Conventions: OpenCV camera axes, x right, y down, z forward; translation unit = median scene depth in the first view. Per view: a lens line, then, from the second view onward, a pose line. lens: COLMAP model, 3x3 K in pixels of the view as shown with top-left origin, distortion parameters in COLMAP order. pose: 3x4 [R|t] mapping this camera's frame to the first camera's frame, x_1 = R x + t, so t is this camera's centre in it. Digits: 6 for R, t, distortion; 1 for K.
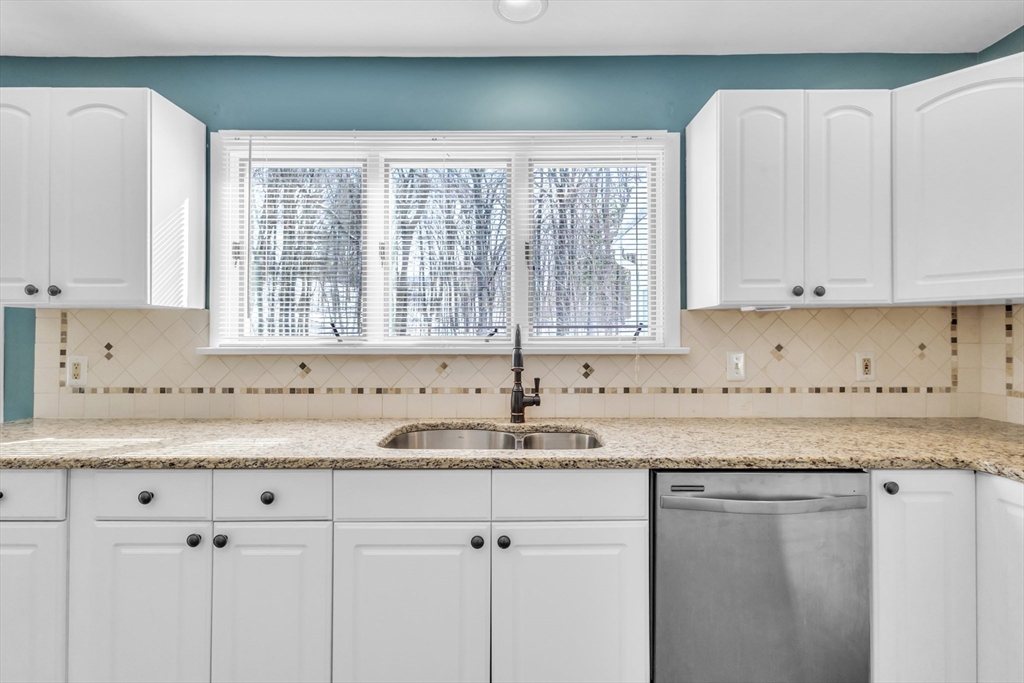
lens RADIAL K [[481.7, 0, 512.3], [0, 481.7, 338.3], [0, 0, 1]] dist [0.005858, 0.001291]
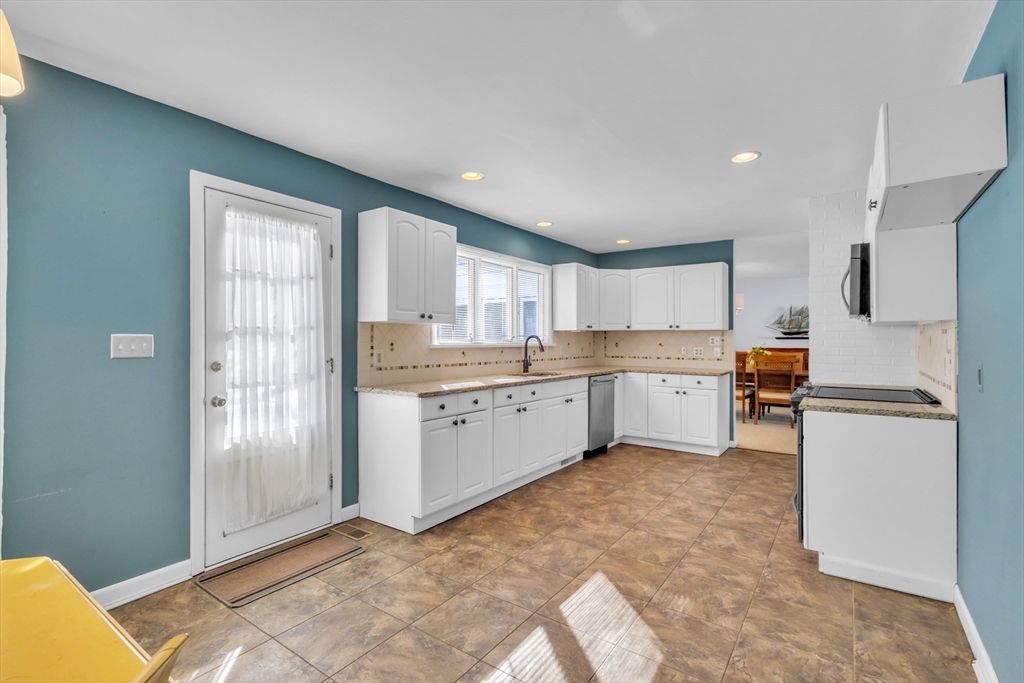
lens RADIAL K [[481.7, 0, 509.6], [0, 481.7, 342.3], [0, 0, 1]] dist [0.005858, 0.001291]
pose [[0.567966, 0.001906, 0.823050, -2.097705], [-0.002821, 0.999996, -0.000369, 0.009219], [-0.823047, -0.002112, 0.567969, -0.400696]]
